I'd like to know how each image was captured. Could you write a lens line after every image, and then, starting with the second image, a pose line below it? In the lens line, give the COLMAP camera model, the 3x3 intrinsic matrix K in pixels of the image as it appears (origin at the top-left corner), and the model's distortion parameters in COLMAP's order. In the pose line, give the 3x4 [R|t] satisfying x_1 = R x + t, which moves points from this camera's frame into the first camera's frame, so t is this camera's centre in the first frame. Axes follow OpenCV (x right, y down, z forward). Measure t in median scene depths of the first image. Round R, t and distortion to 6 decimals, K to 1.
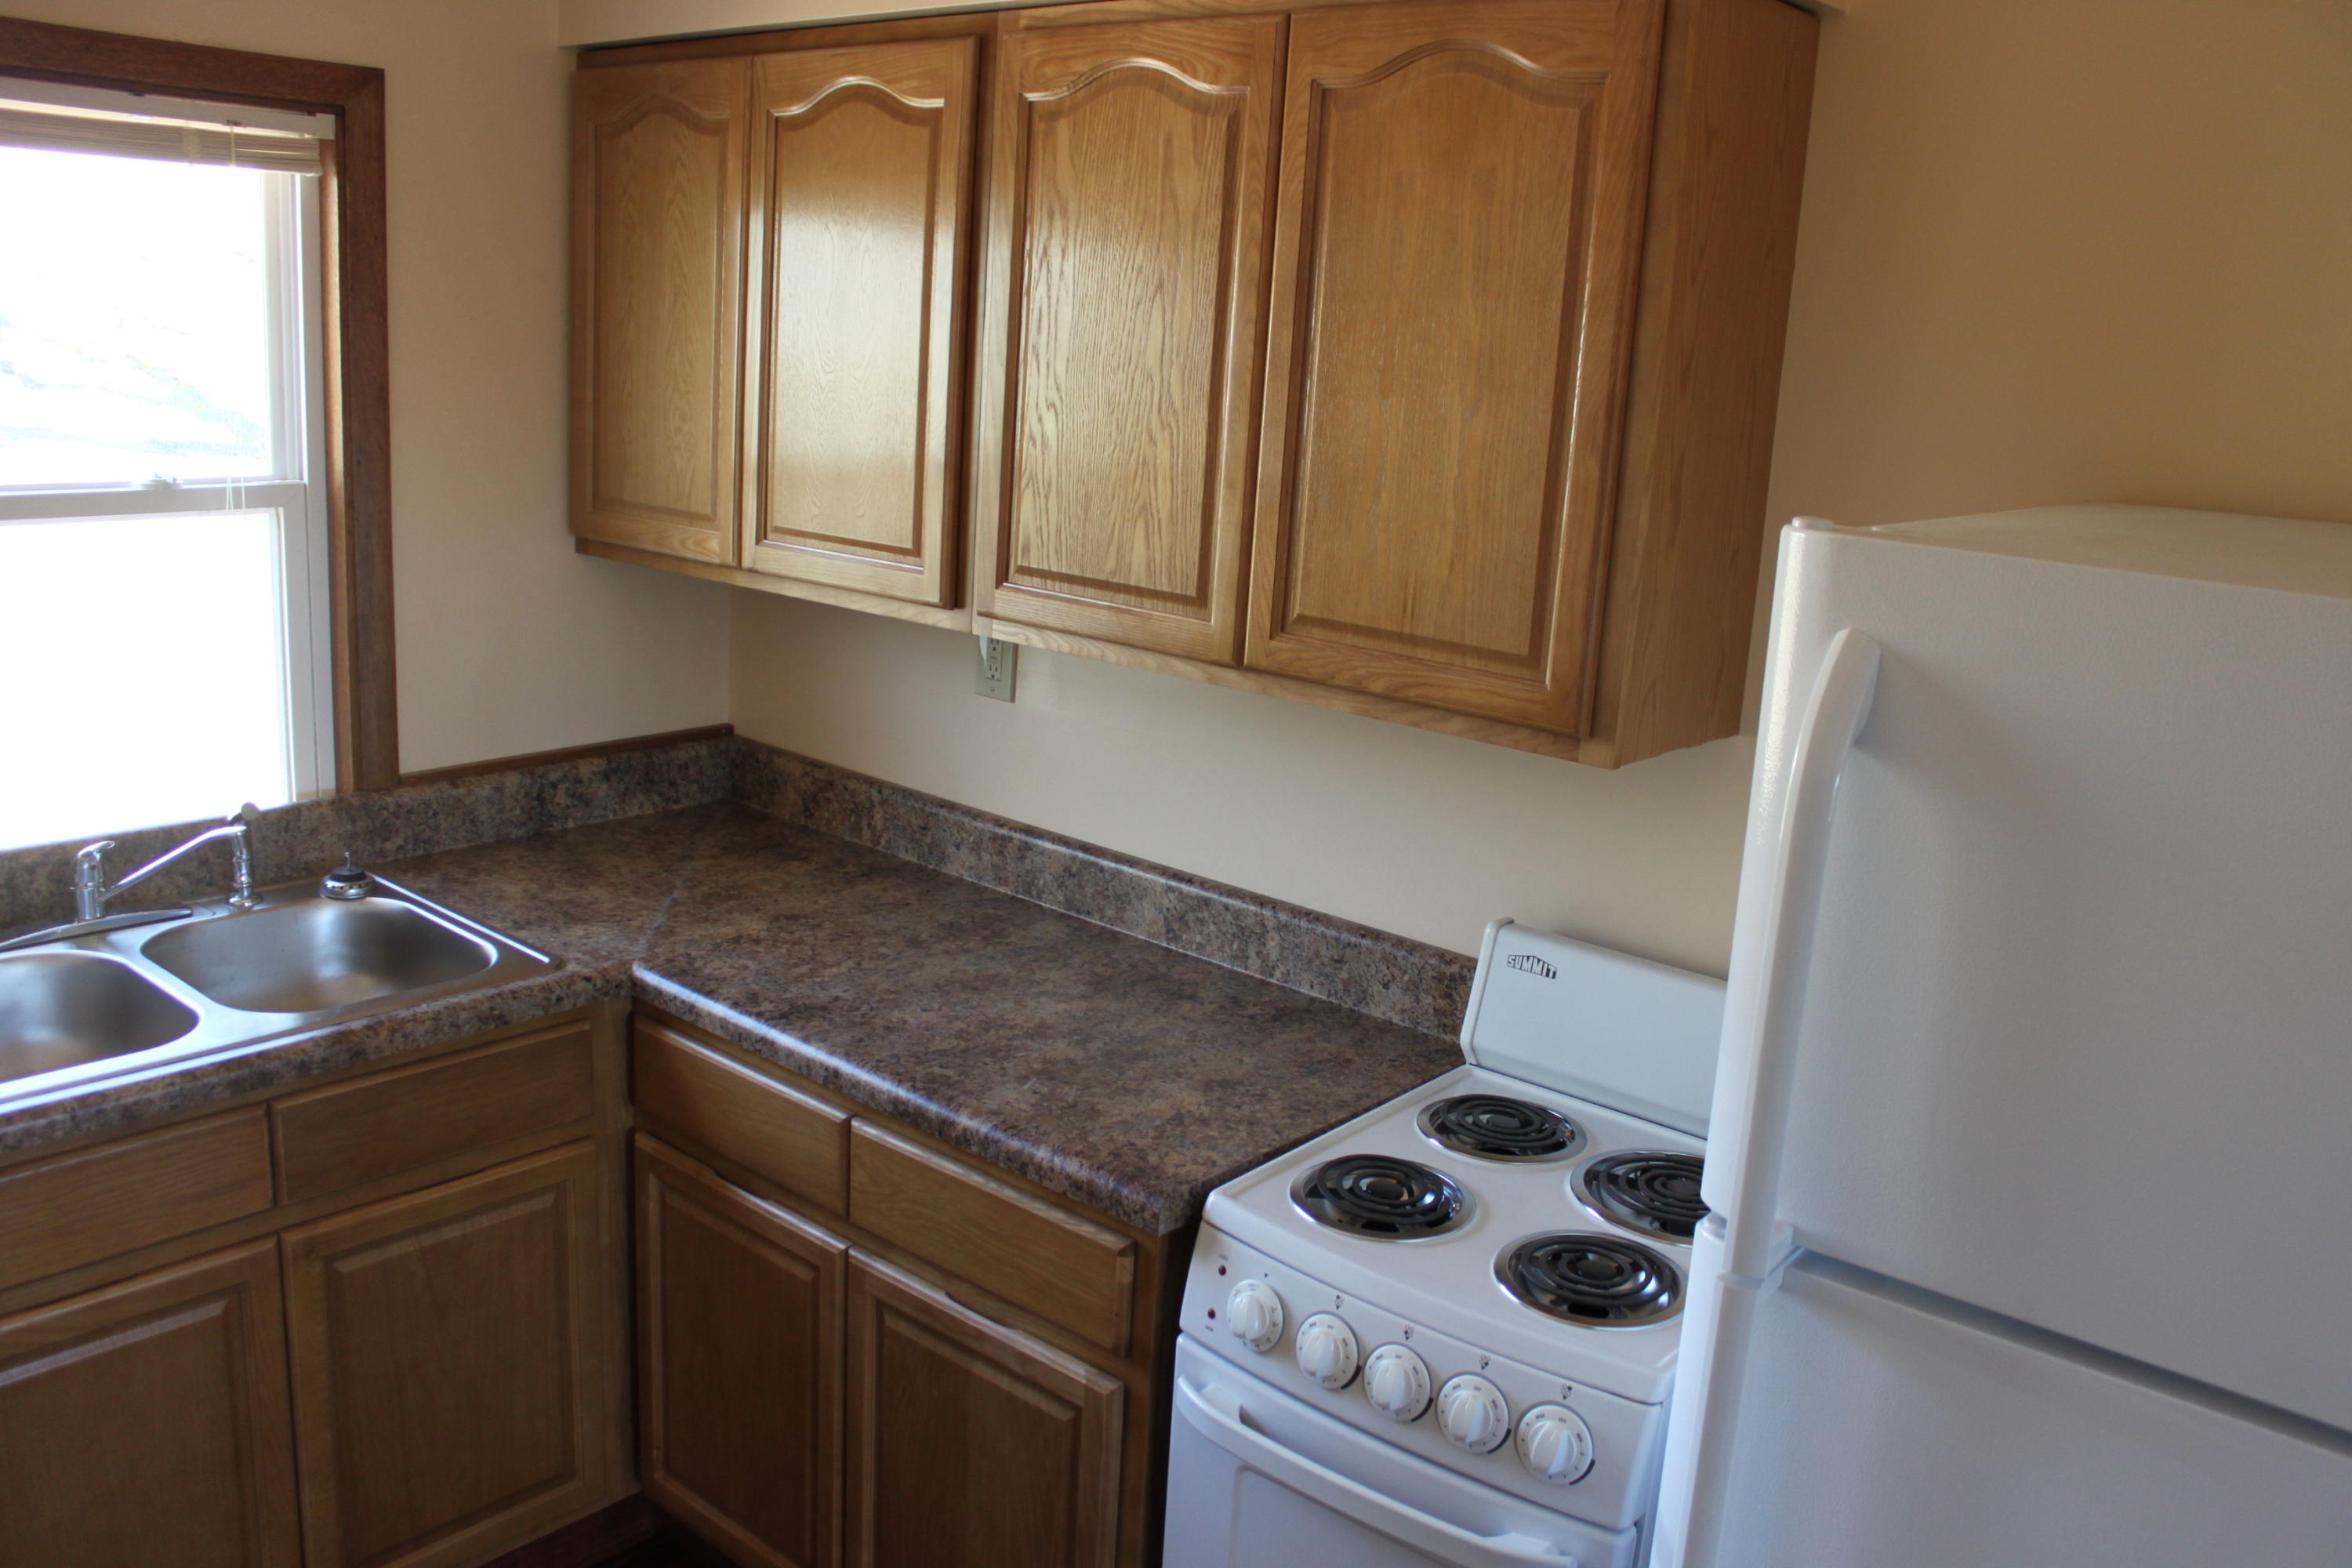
lens RADIAL K [[1965.4, 0, 1196.7], [0, 1965.4, 784.8], [0, 0, 1]] dist [-0.160475, 0.135854]
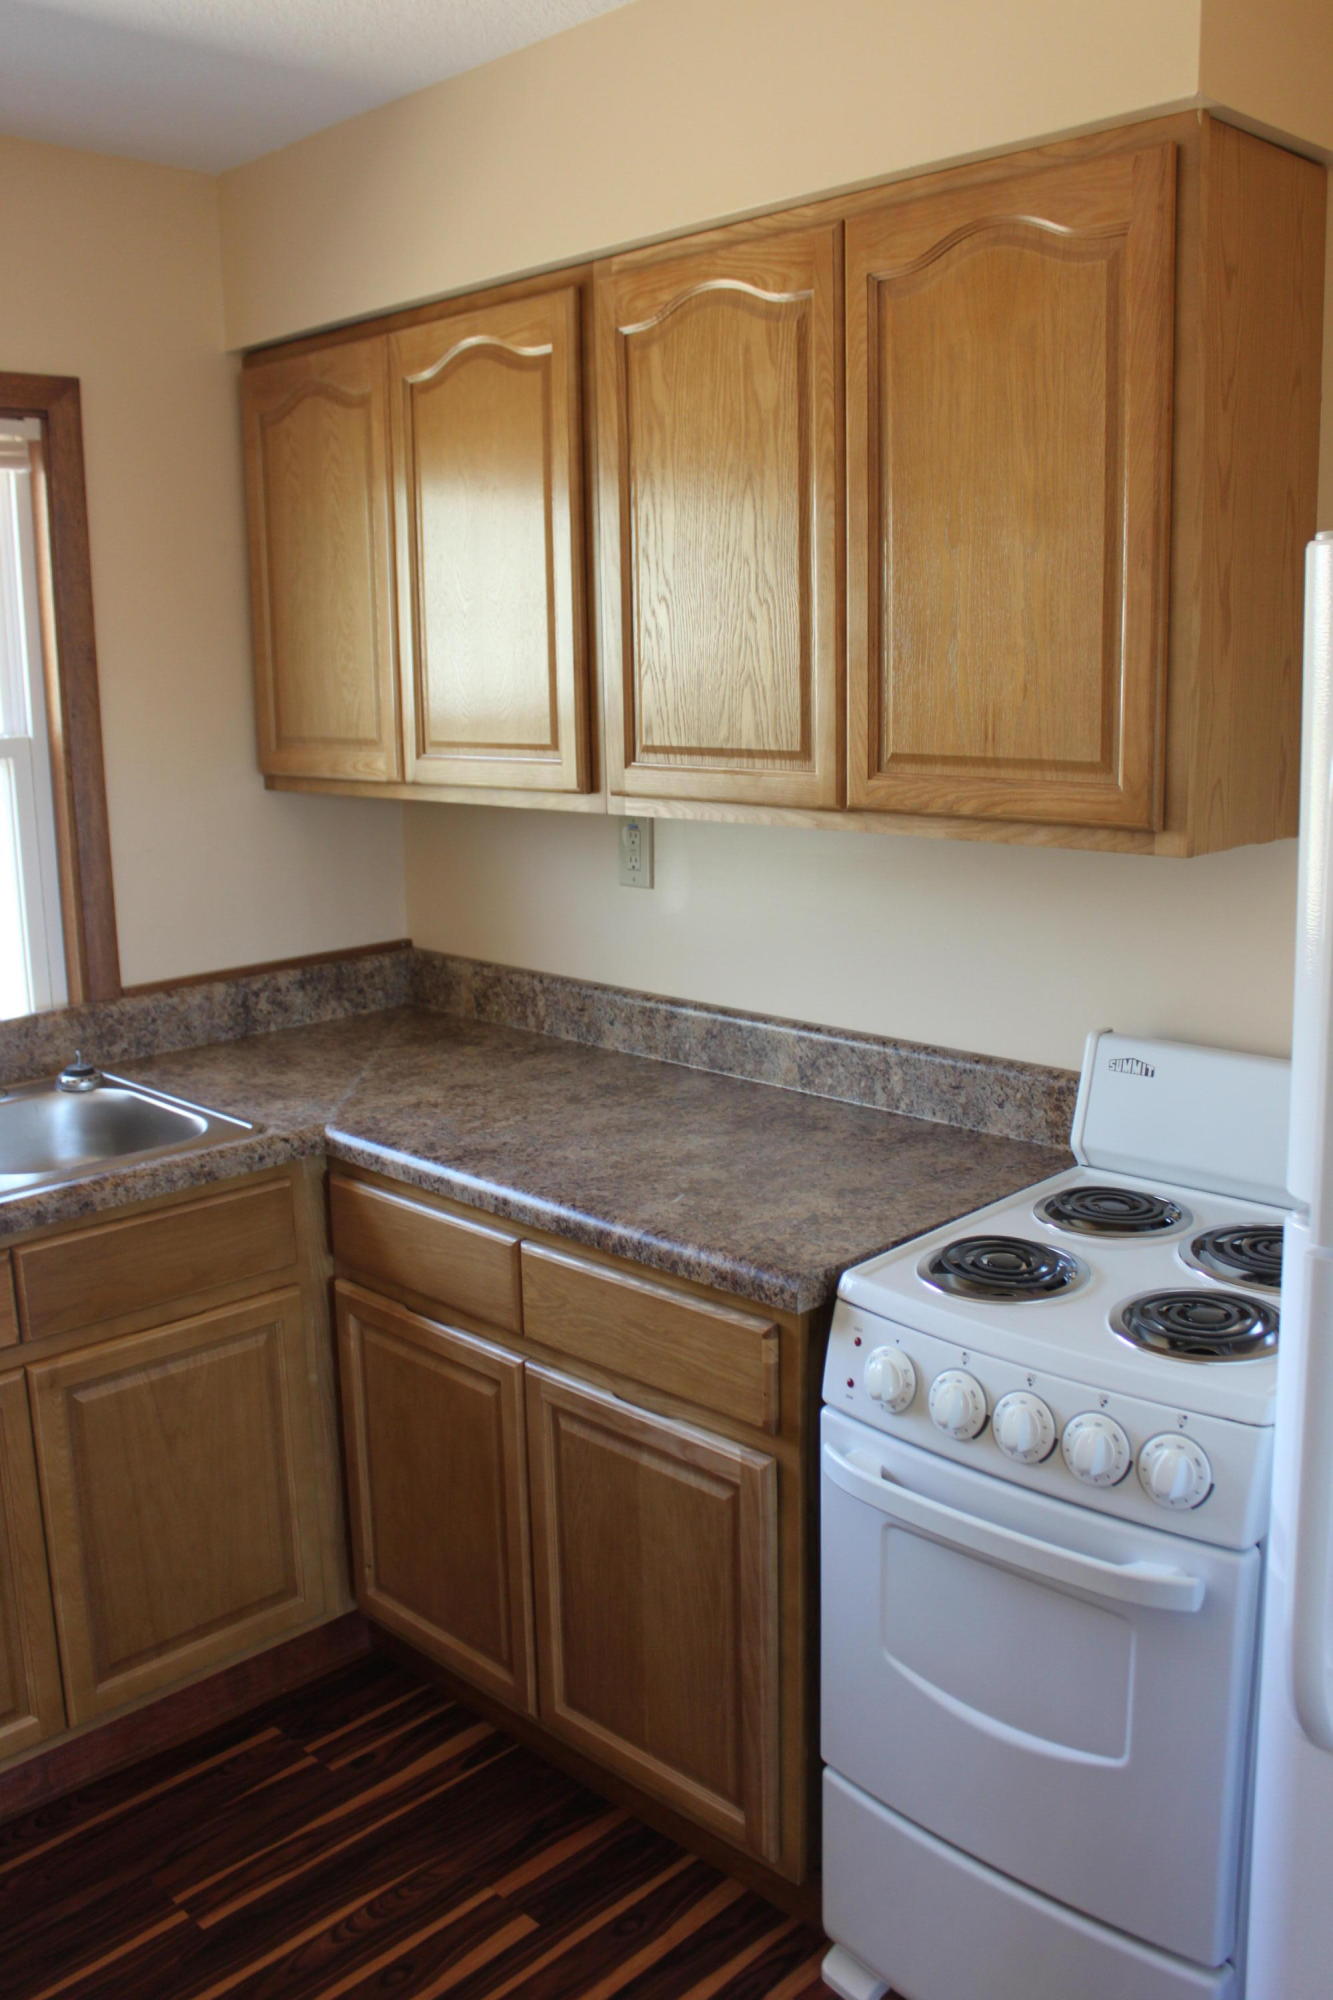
lens RADIAL K [[1745.3, 0, 662.6], [0, 1745.3, 983.8], [0, 0, 1]] dist [-0.152504, 0.128532]
pose [[0.992432, -0.064321, -0.104602, 0.016126], [0.059491, 0.997042, -0.048661, 0.076704], [0.107423, 0.042070, 0.993323, 0.016306]]
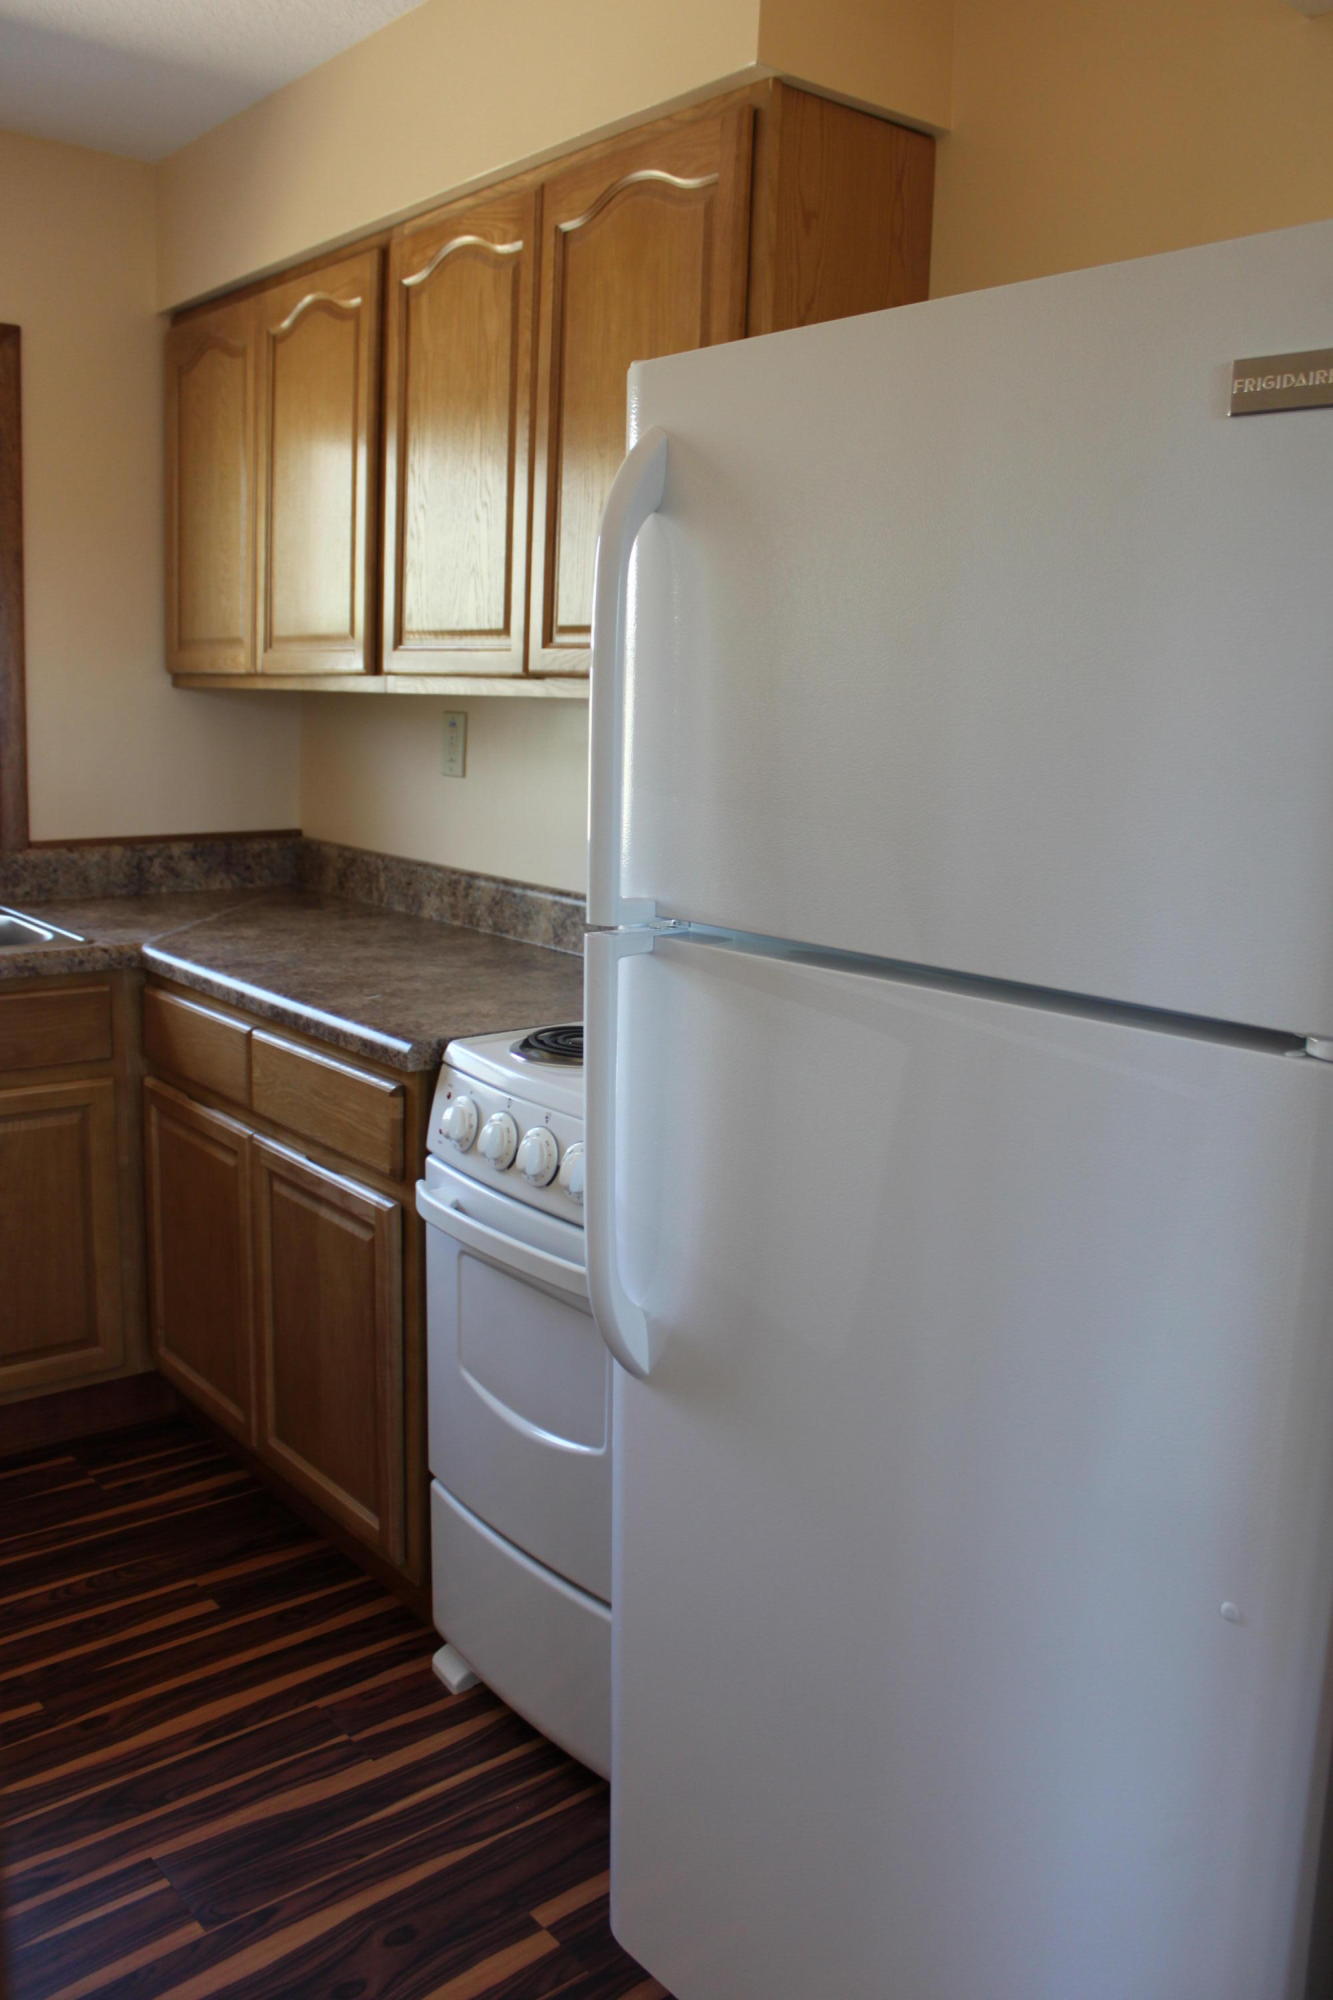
lens RADIAL K [[1671.2, 0, 670.3], [0, 1671.2, 1000.4], [0, 0, 1]] dist [-0.160475, 0.135854]
pose [[0.982167, 0.004782, -0.187950, 0.310176], [-0.016401, 0.998045, -0.060312, 0.212027], [0.187294, 0.062319, 0.980325, -0.055511]]
